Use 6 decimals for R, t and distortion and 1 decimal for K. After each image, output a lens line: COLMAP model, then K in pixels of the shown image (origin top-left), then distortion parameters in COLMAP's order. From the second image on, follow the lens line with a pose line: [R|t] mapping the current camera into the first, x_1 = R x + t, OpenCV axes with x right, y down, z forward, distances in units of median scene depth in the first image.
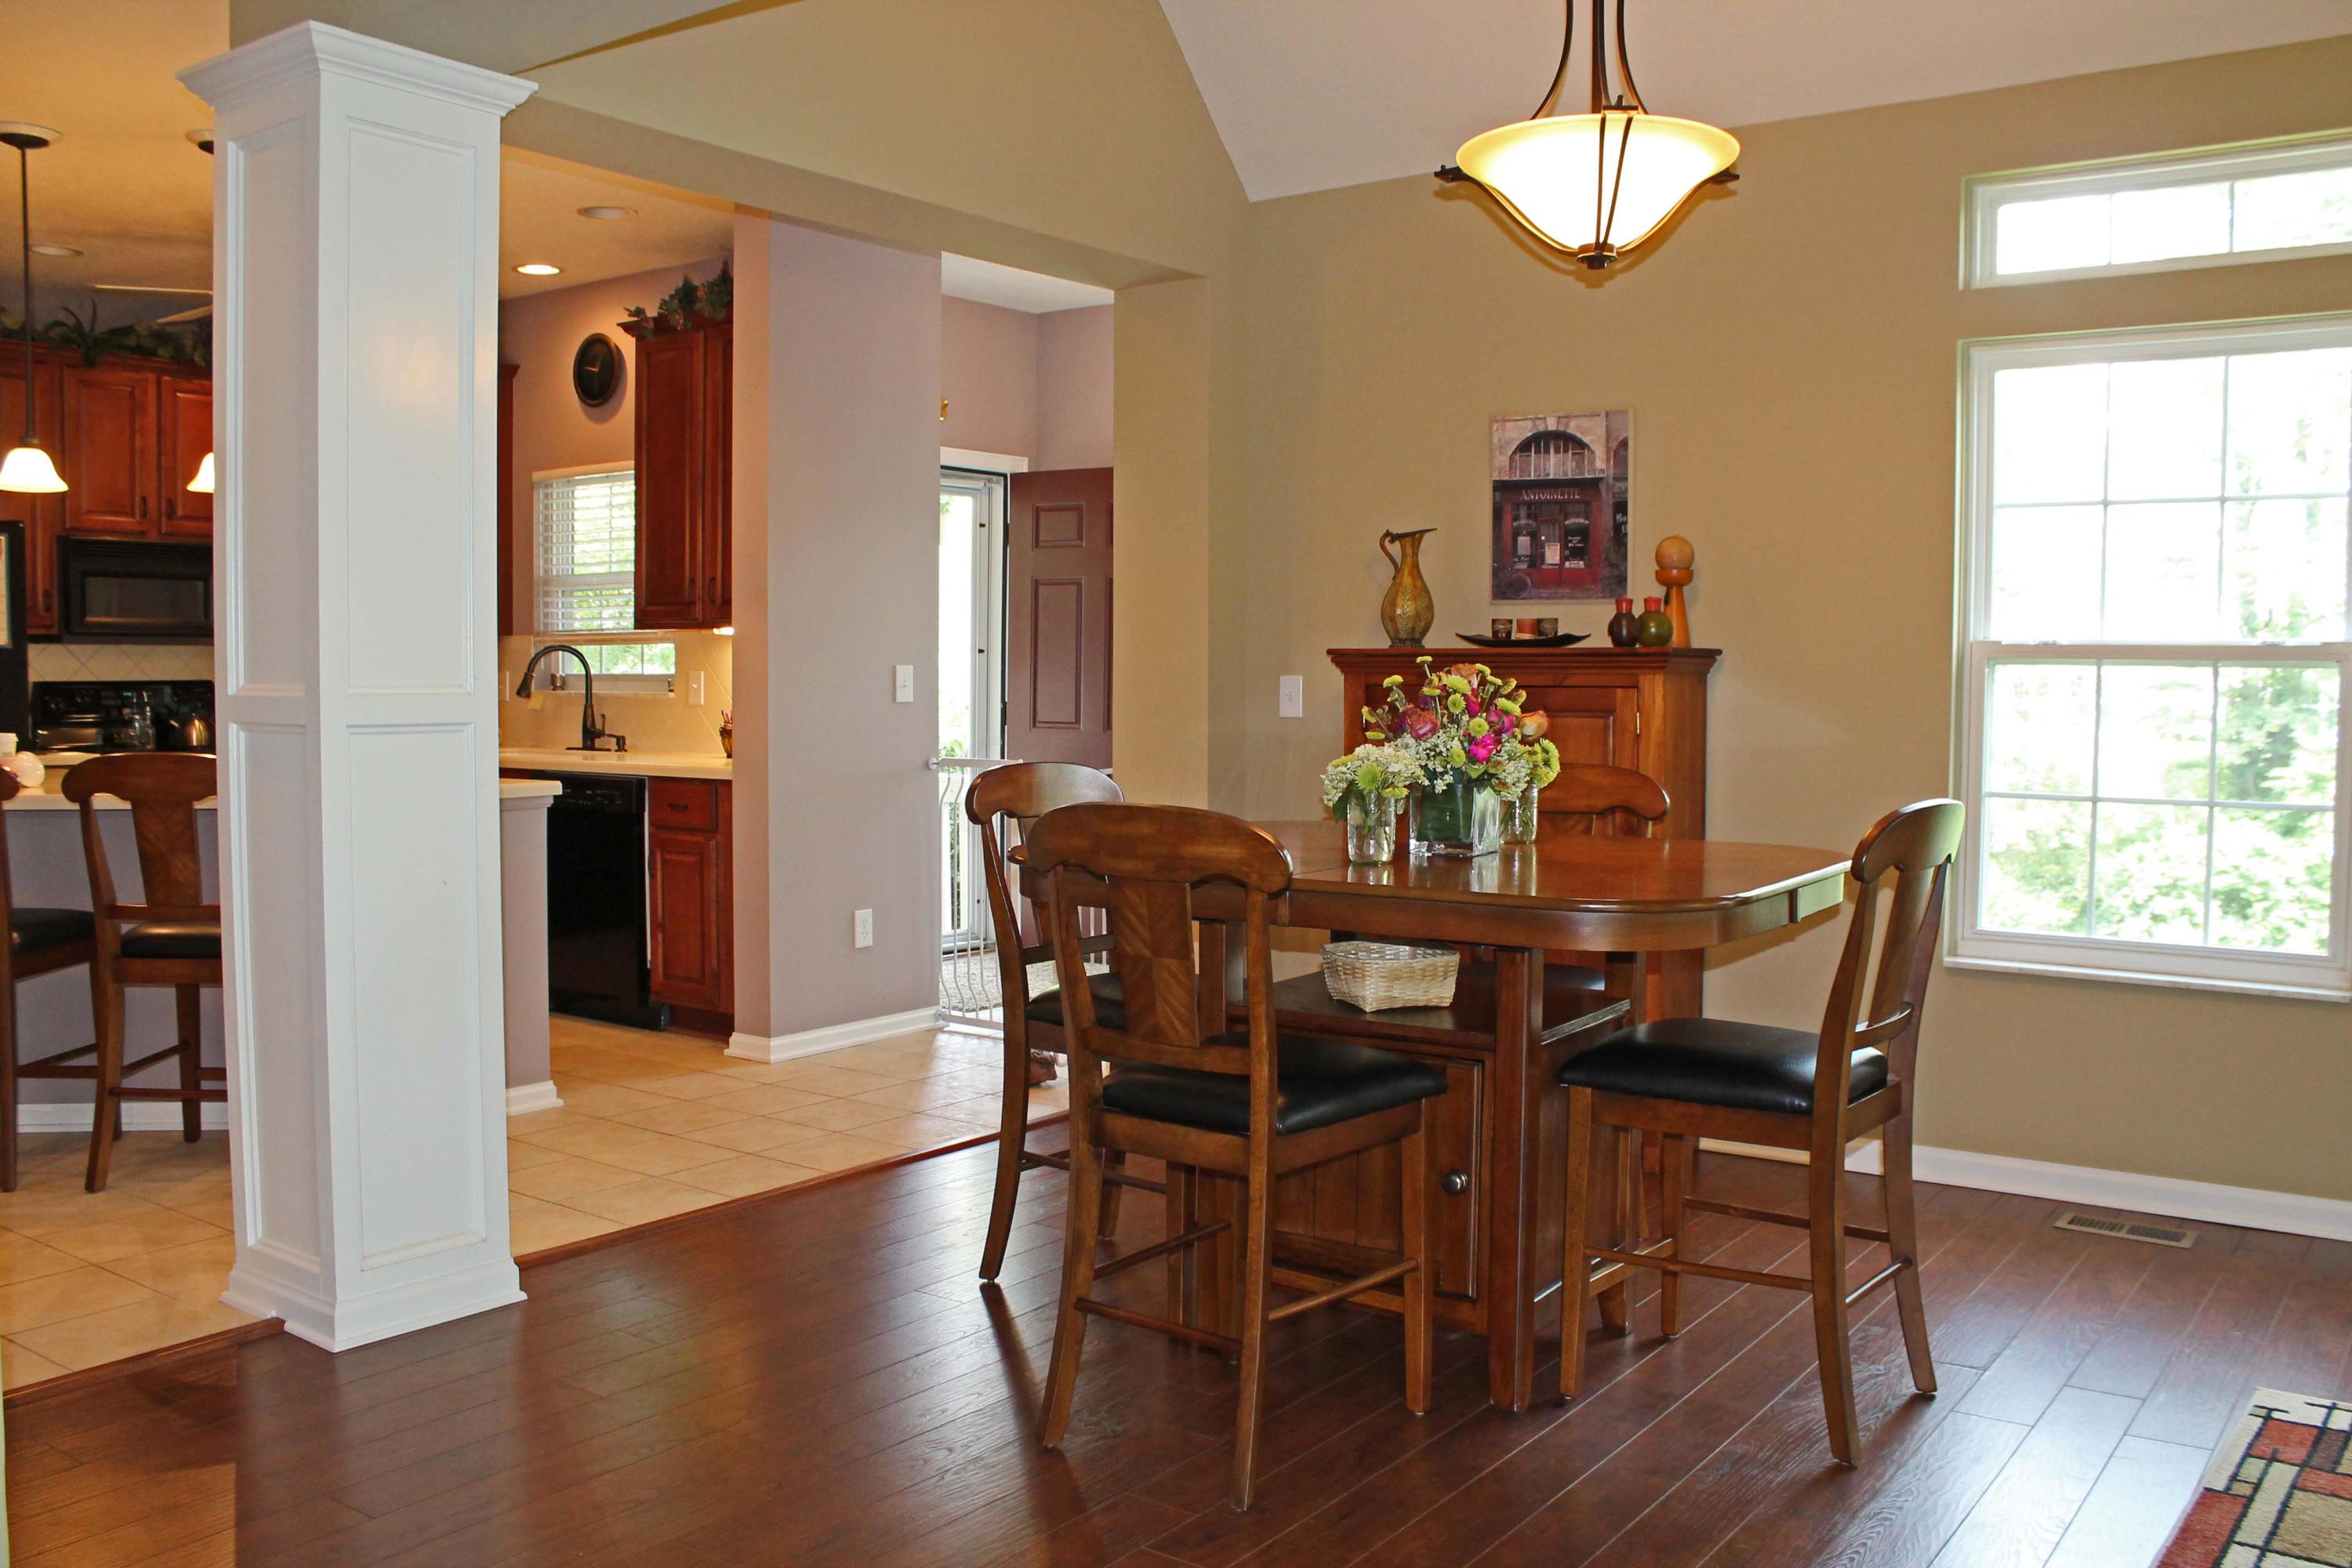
lens RADIAL K [[1979.0, 0, 1194.4], [0, 1979.0, 799.8], [0, 0, 1]] dist [-0.122544, 0.070767]
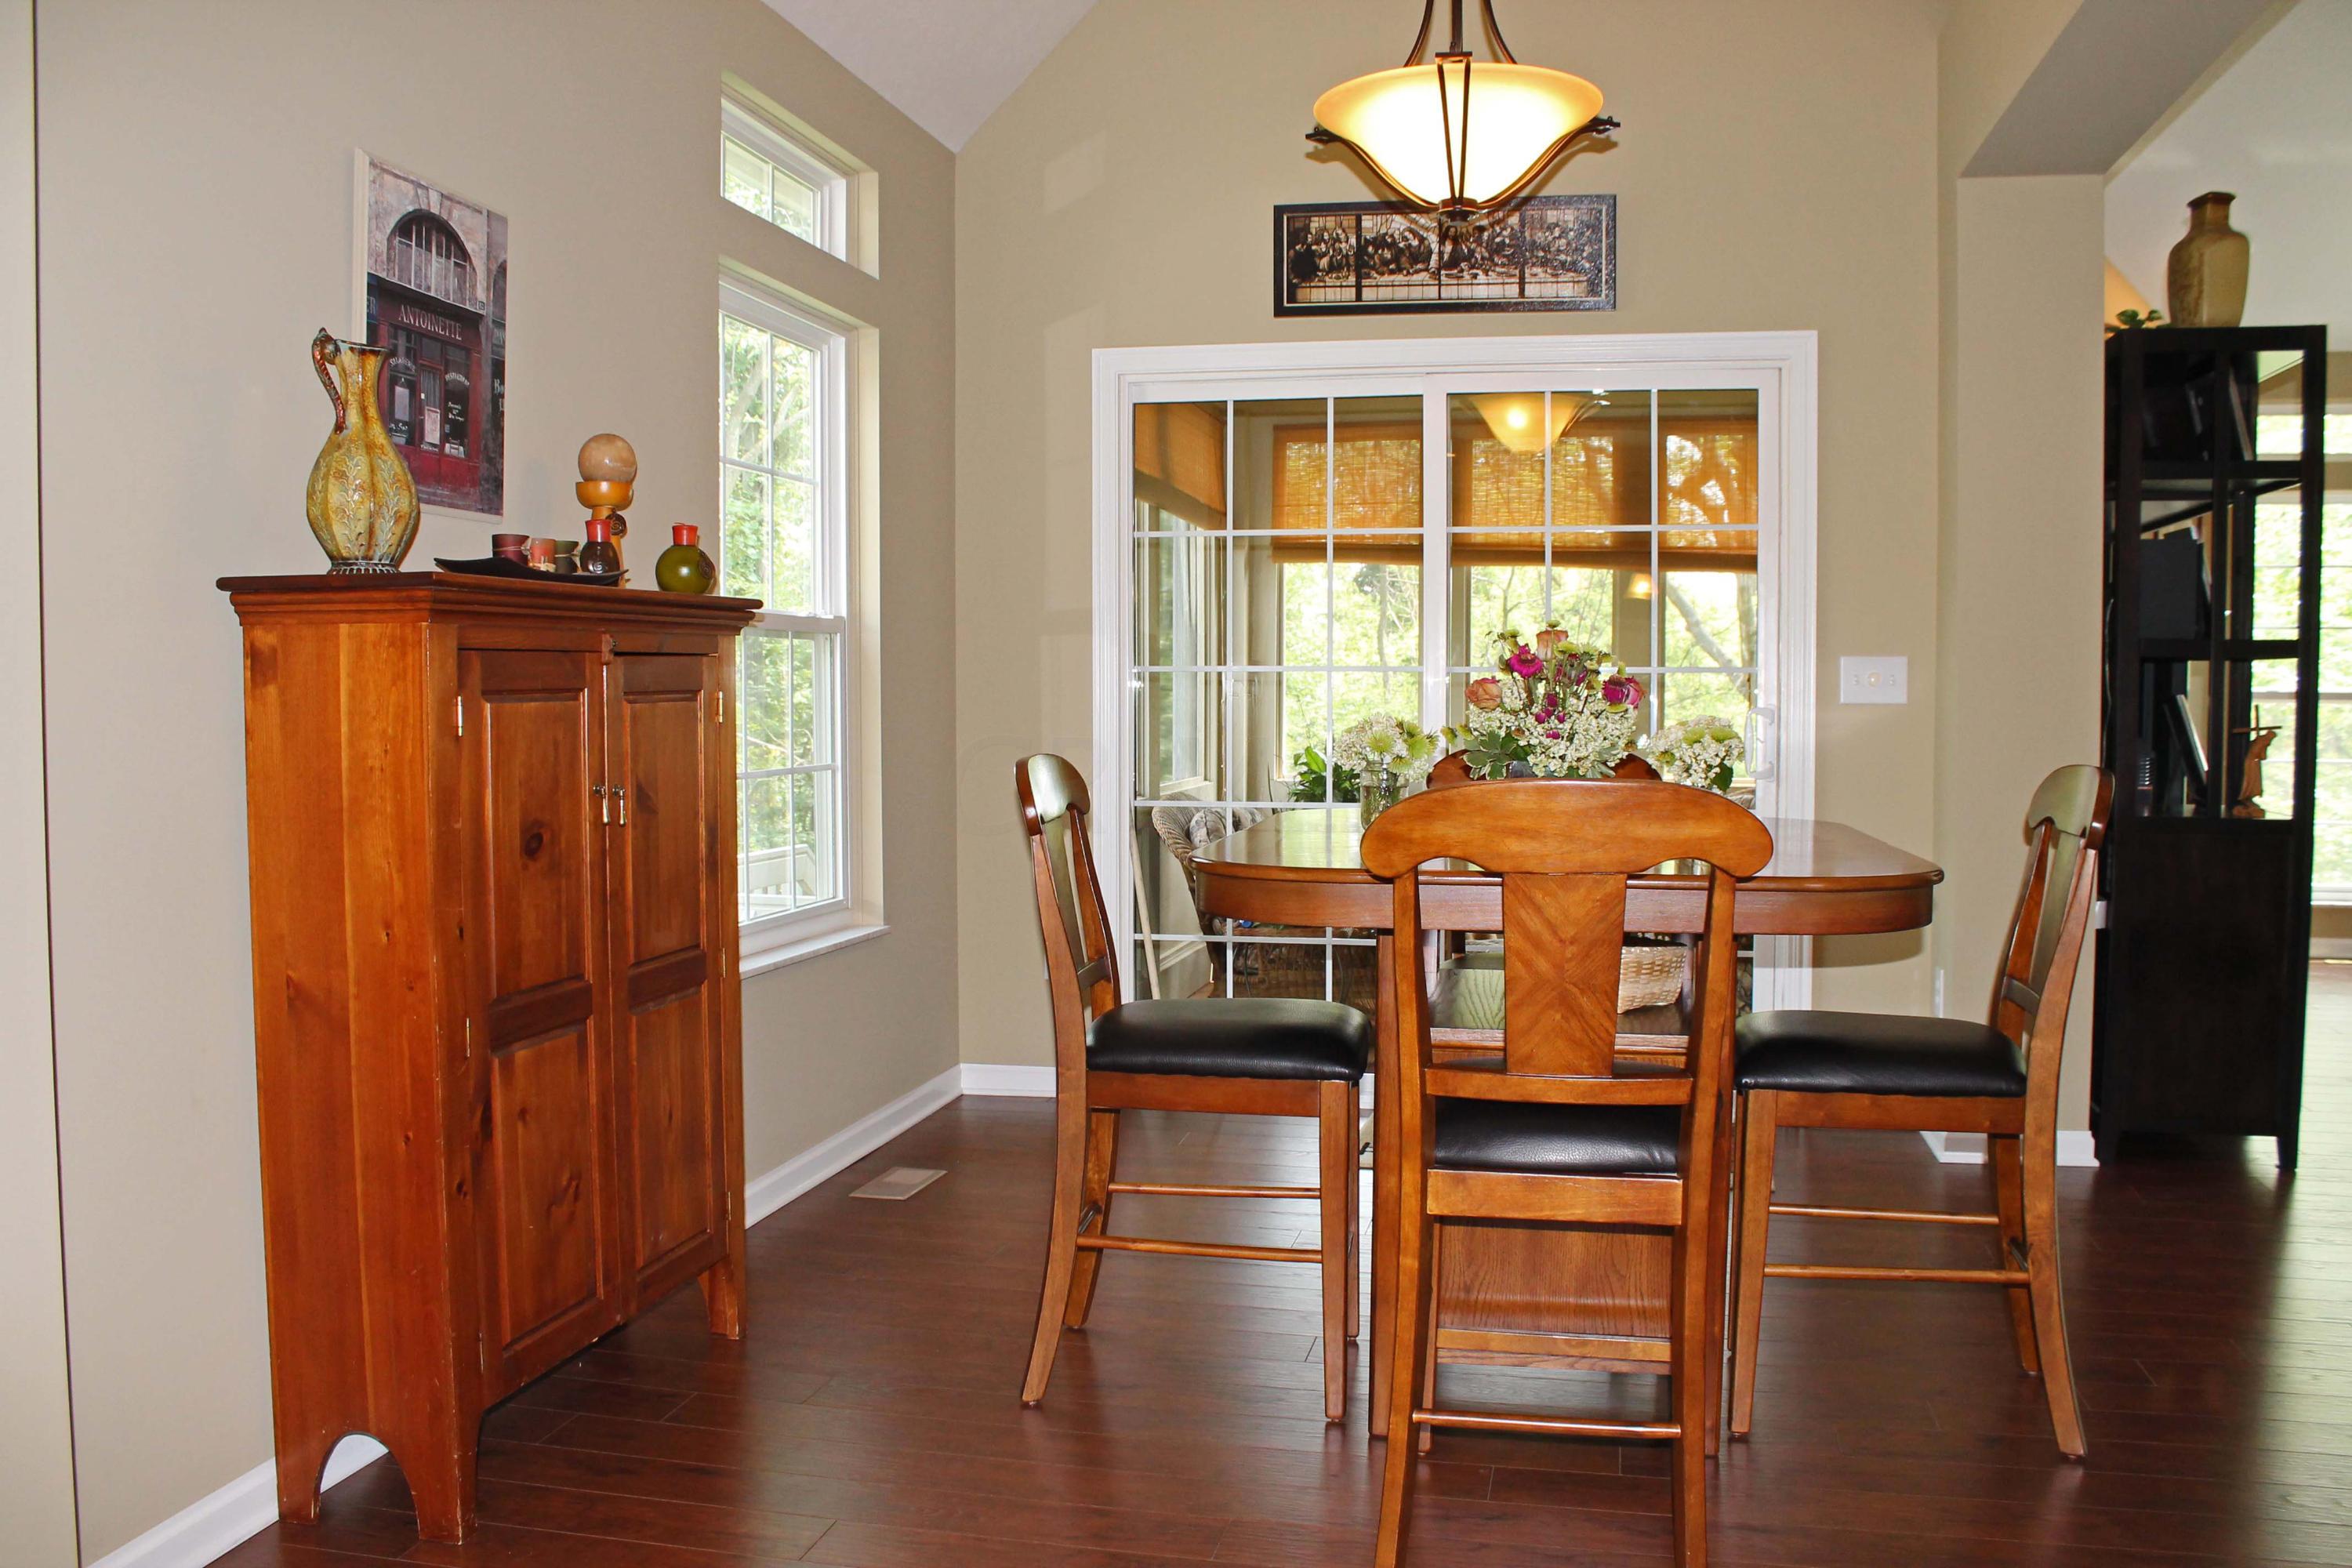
lens RADIAL K [[1979.0, 0, 1165.3], [0, 1979.0, 784.9], [0, 0, 1]] dist [-0.122544, 0.070767]
pose [[-0.374297, -0.055075, 0.925672, -0.427773], [0.049413, 0.995632, 0.079218, -0.053242], [-0.925992, 0.075391, -0.369940, 1.001616]]
